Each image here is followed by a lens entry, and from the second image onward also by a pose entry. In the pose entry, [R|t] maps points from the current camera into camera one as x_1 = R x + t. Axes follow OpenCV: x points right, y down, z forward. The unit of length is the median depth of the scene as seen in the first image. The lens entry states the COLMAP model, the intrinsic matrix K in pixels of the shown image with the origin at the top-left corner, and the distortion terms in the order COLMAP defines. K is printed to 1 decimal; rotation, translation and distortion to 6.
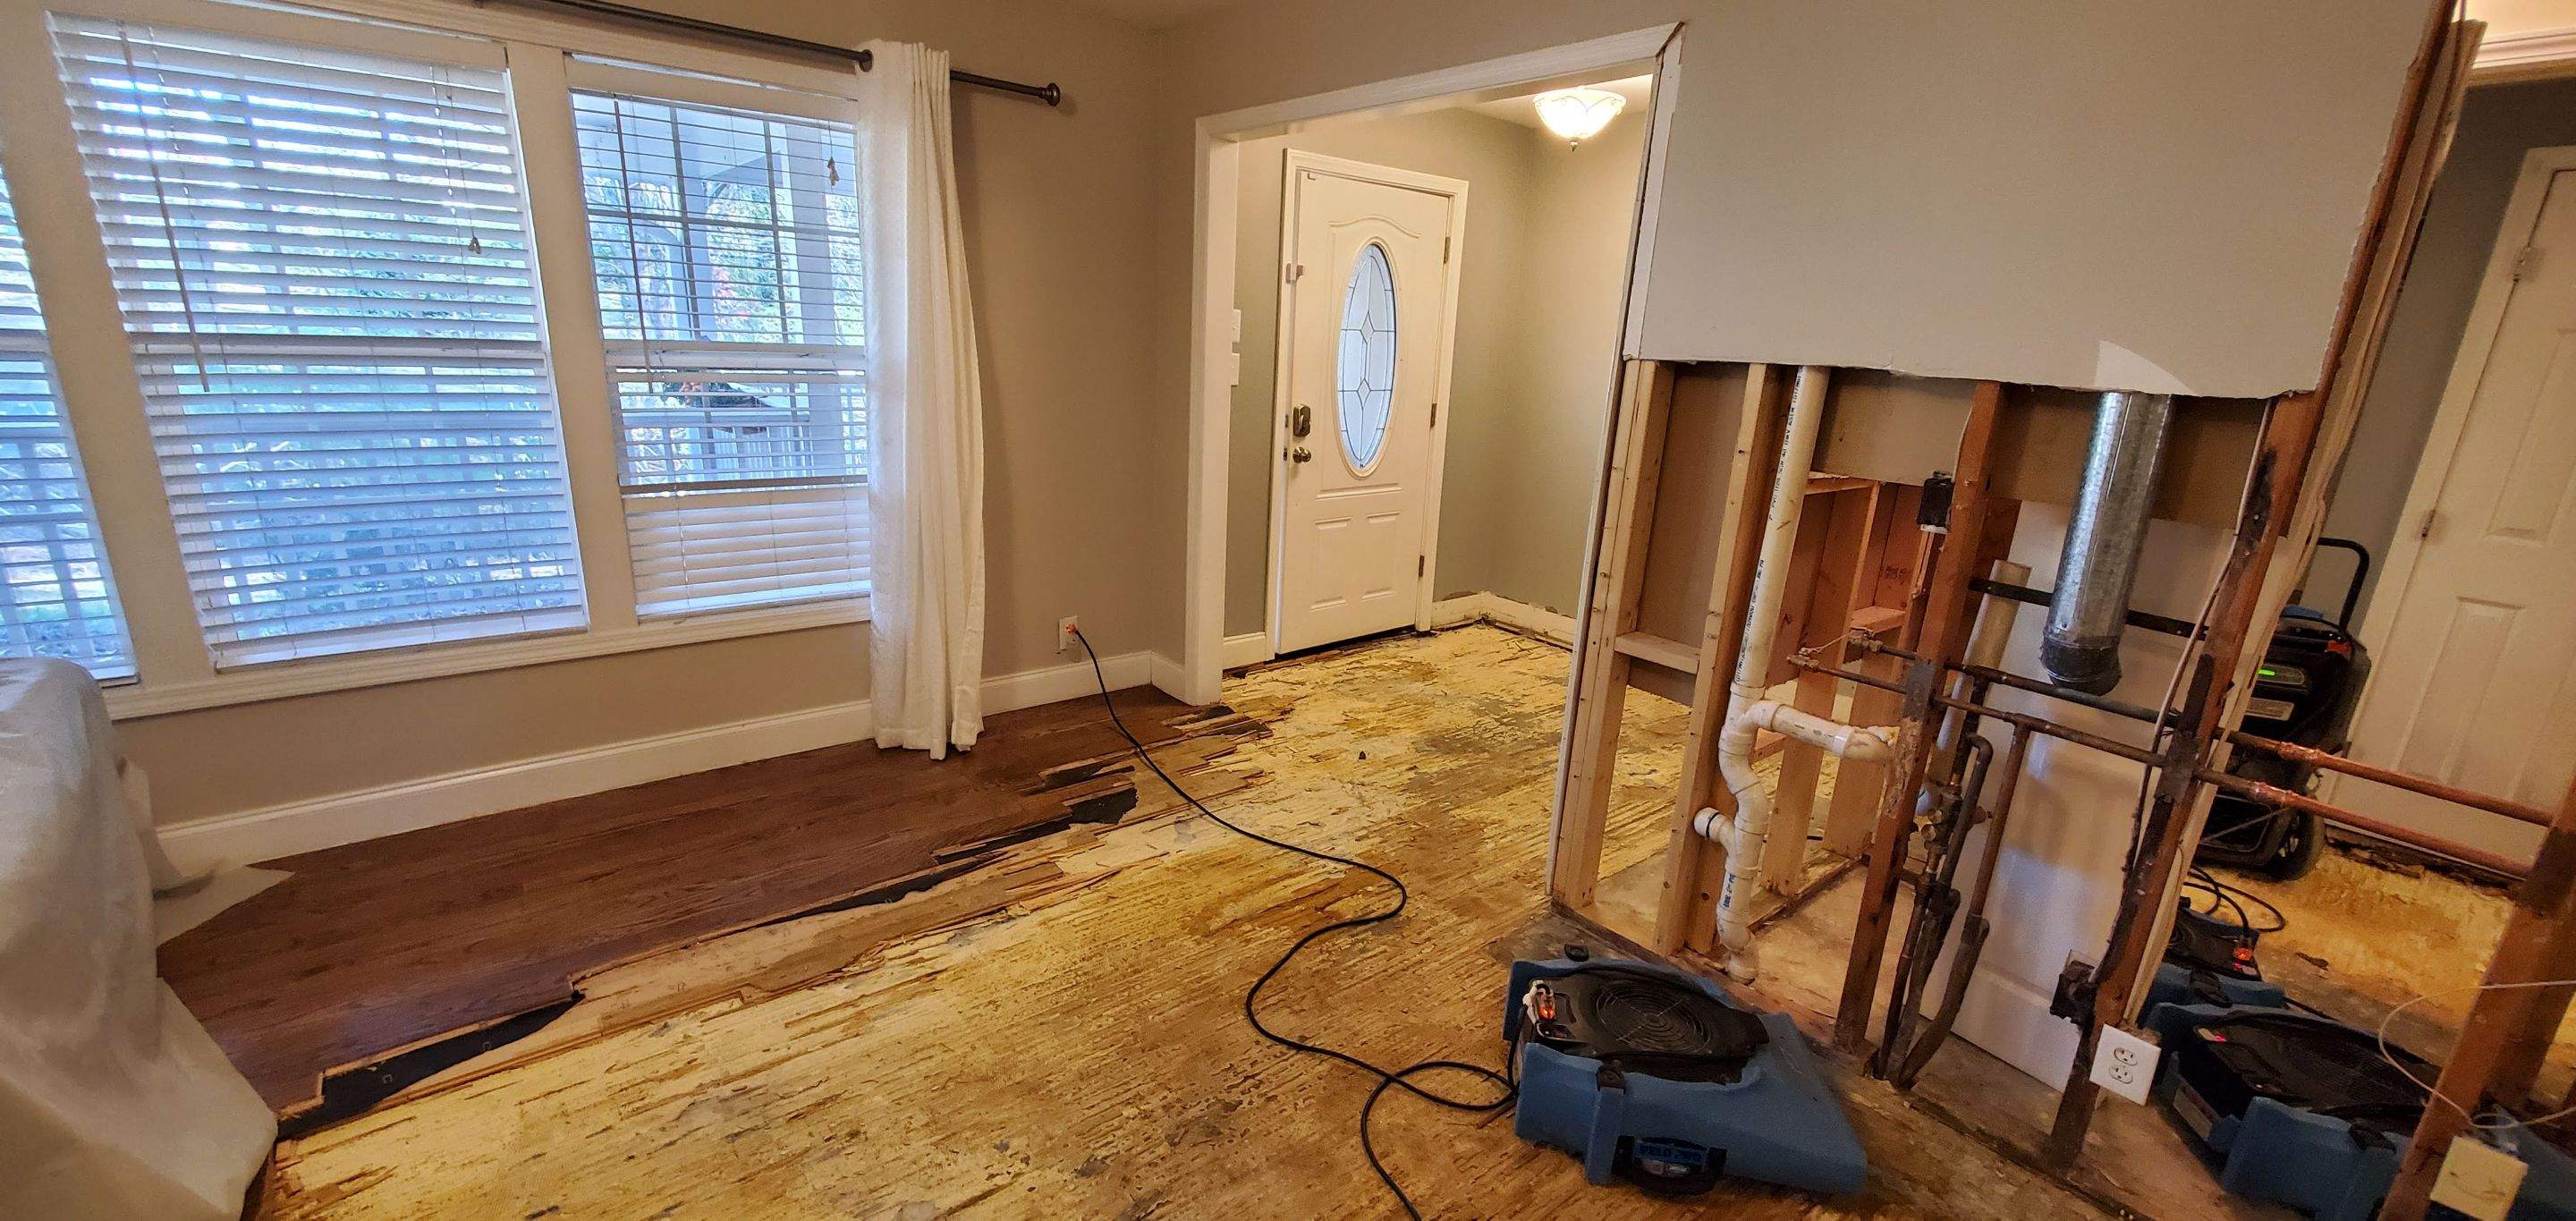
lens RADIAL K [[1016.9, 0, 1281.2], [0, 1016.9, 625.8], [0, 0, 1]] dist [0.001121, -0.002395]
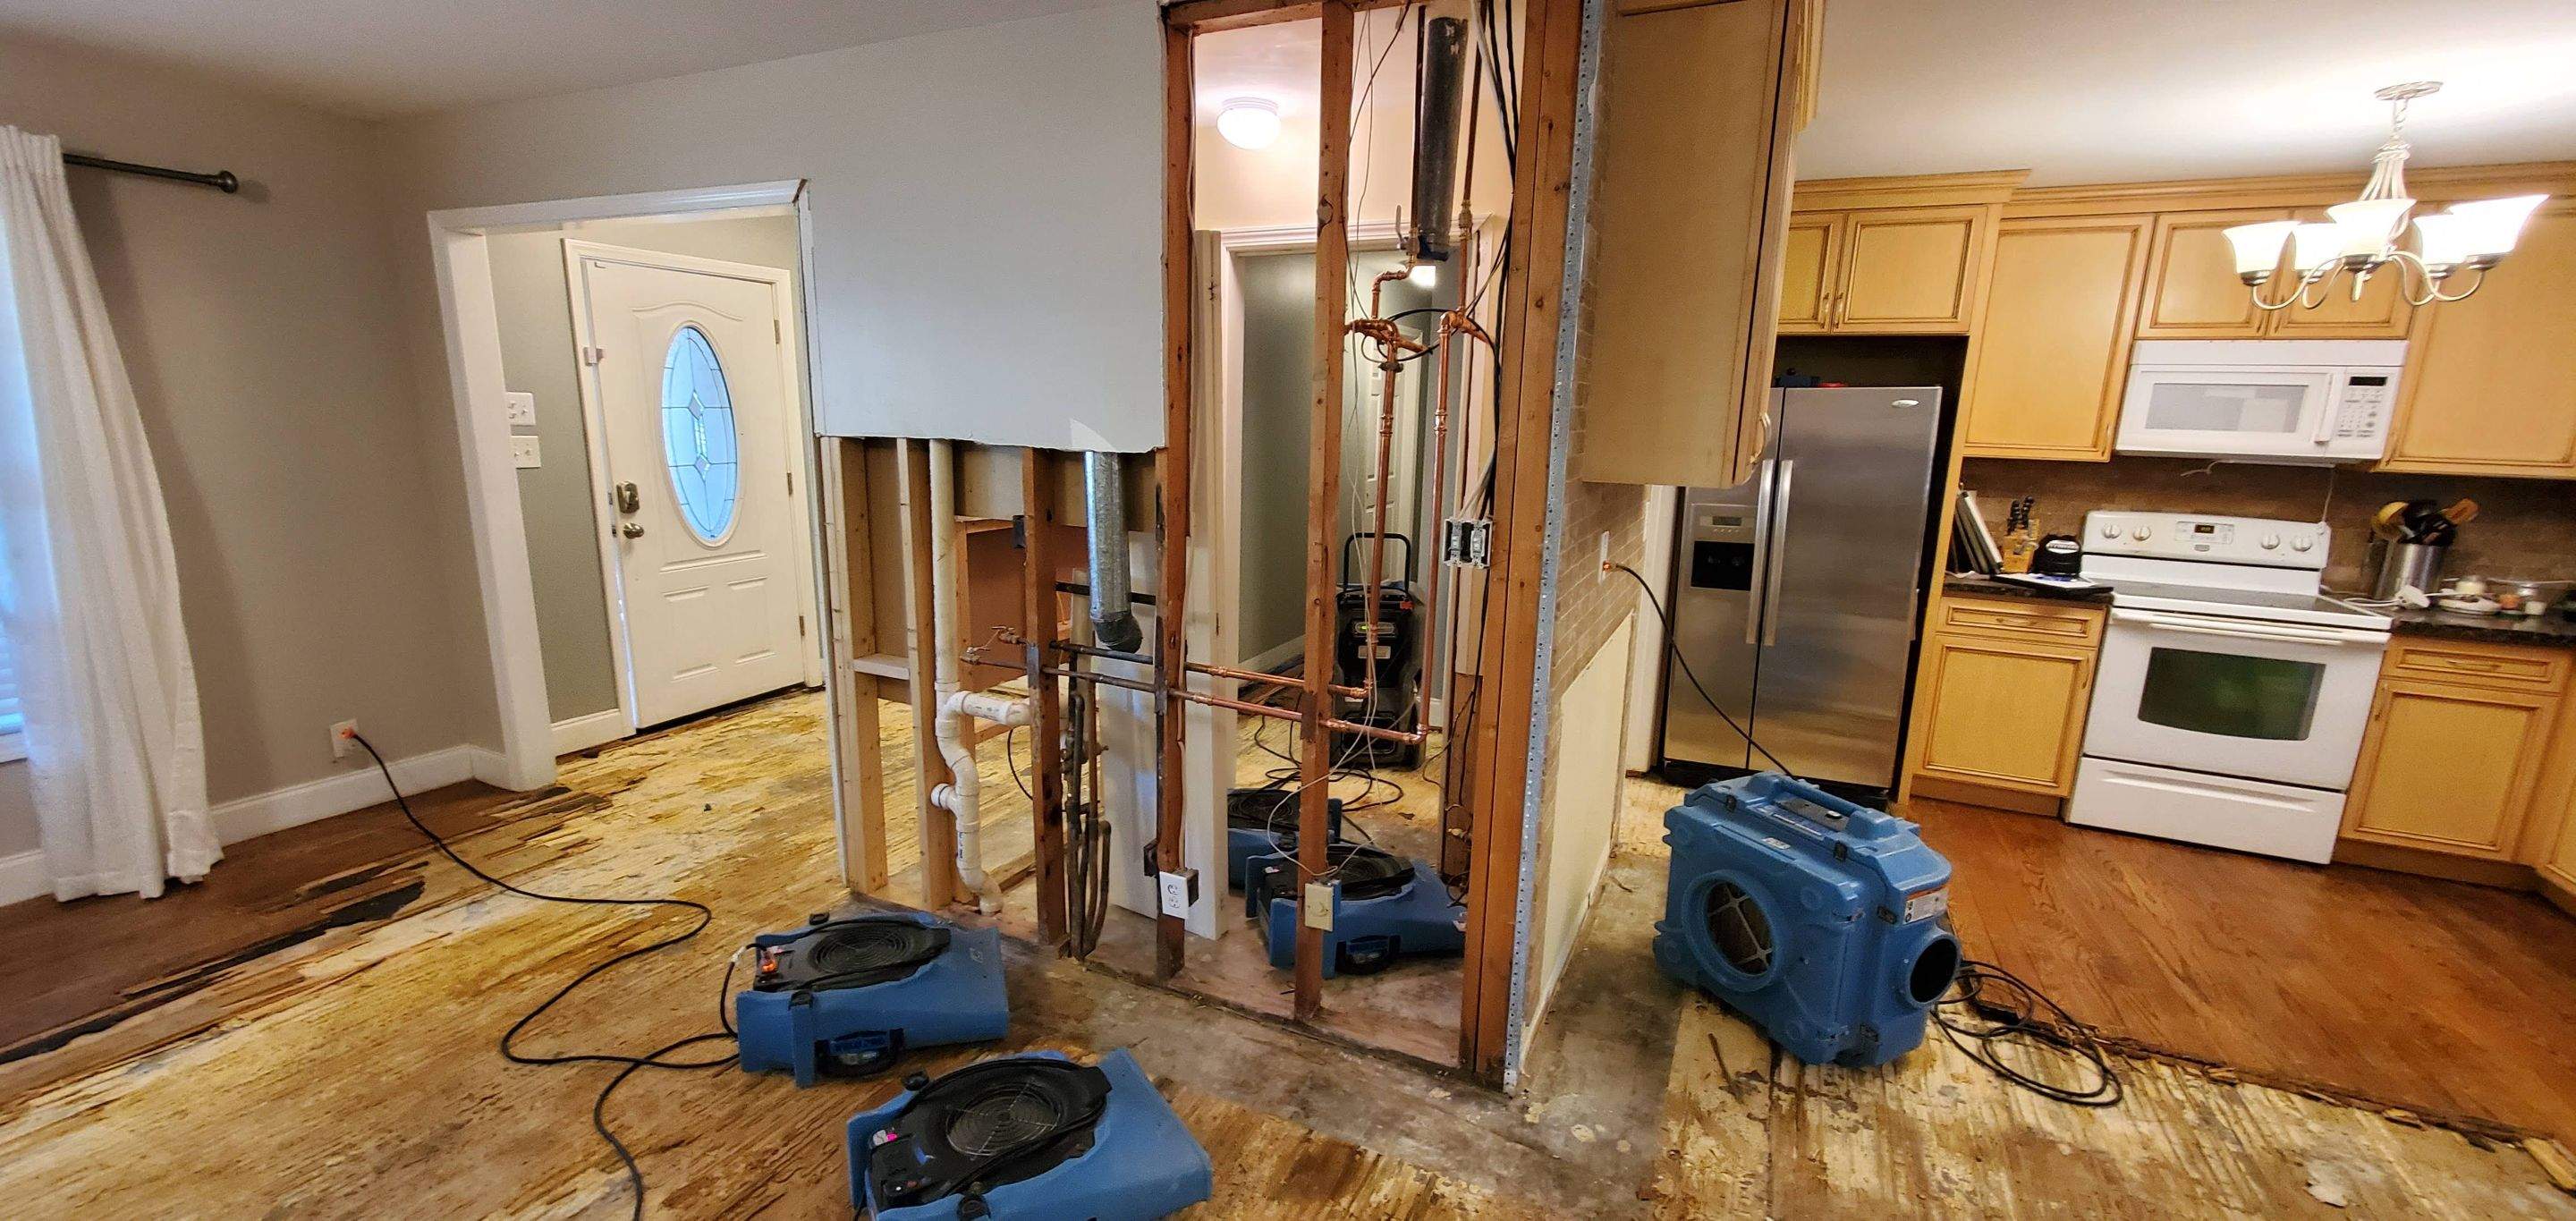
lens RADIAL K [[1016.9, 0, 1281.2], [0, 1016.9, 625.8], [0, 0, 1]] dist [0.001121, -0.002395]
pose [[0.898520, -0.115938, 0.423344, 0.217033], [0.138476, 0.990104, -0.022755, 0.054136], [-0.416517, 0.079069, 0.905683, -0.252297]]
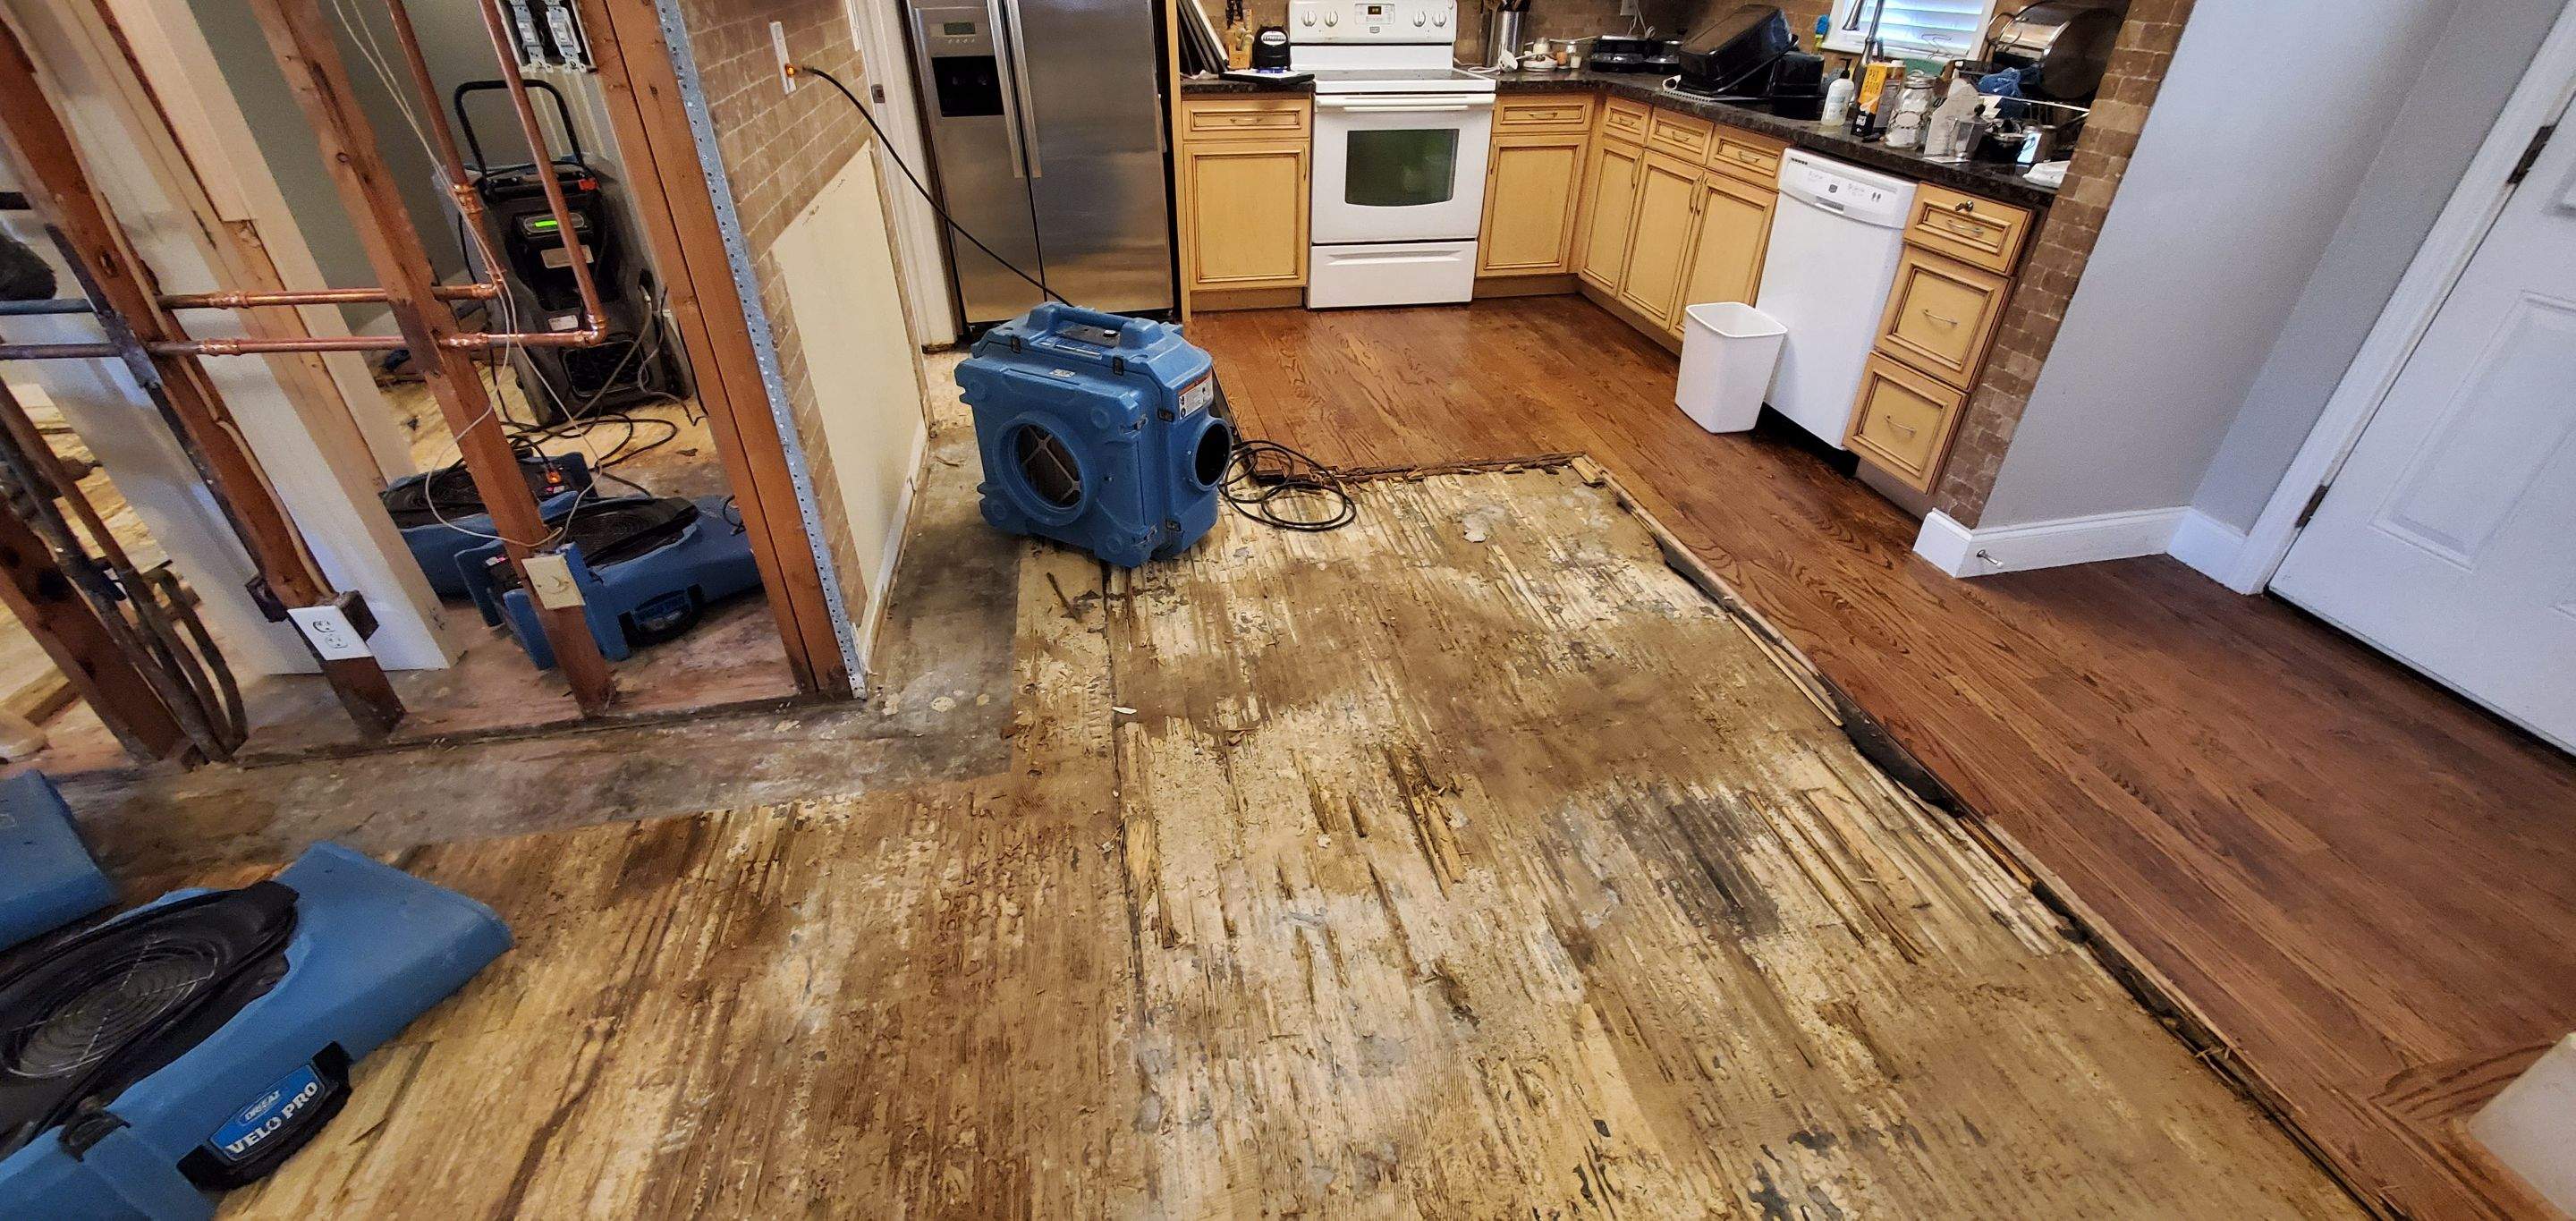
lens RADIAL K [[1020.9, 0, 1274.9], [0, 1020.9, 625.9], [0, 0, 1]] dist [0.001752, -0.000439]
pose [[0.460970, -0.526224, 0.714560, 0.292836], [0.260073, 0.849968, 0.458167, 0.105858], [-0.848451, -0.025364, 0.528666, -0.239934]]
